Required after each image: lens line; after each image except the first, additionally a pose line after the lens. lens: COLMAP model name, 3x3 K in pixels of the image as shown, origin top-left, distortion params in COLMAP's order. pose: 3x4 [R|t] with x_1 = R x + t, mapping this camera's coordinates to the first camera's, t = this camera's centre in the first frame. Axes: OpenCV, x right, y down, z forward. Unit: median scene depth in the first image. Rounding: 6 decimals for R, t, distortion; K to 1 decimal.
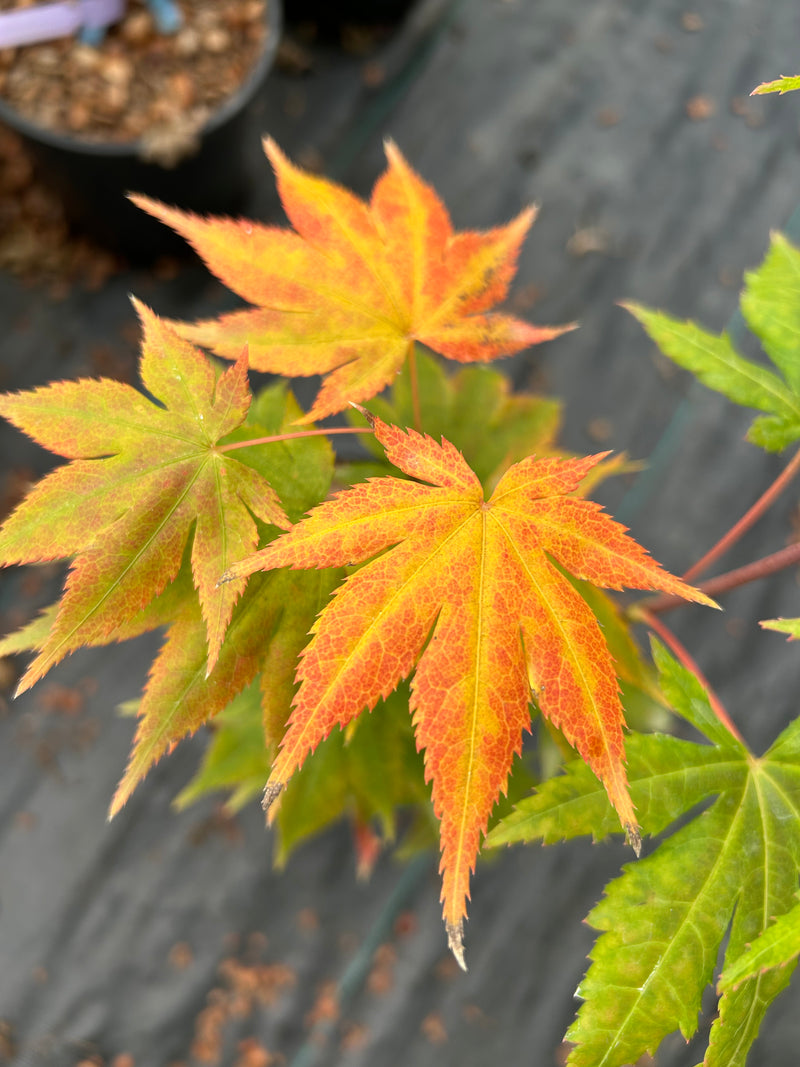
lens RADIAL K [[869.1, 0, 410.3], [0, 869.1, 545.0], [0, 0, 1]] dist [0.001843, -0.040464]
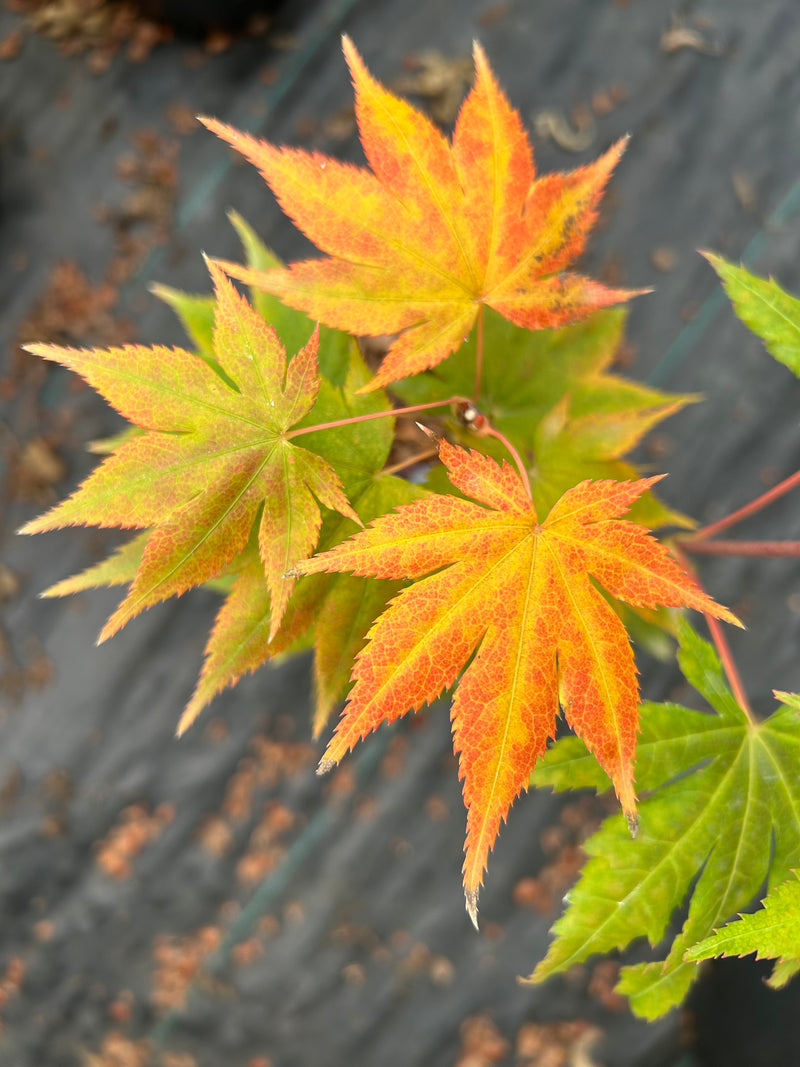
lens RADIAL K [[869.1, 0, 408.4], [0, 869.1, 534.5], [0, 0, 1]] dist [0.001843, -0.040464]
pose [[0.995913, 0.087012, -0.024203, -0.040958], [-0.077190, 0.959172, 0.272087, -0.289353], [0.046890, -0.269107, 0.961968, -0.024575]]
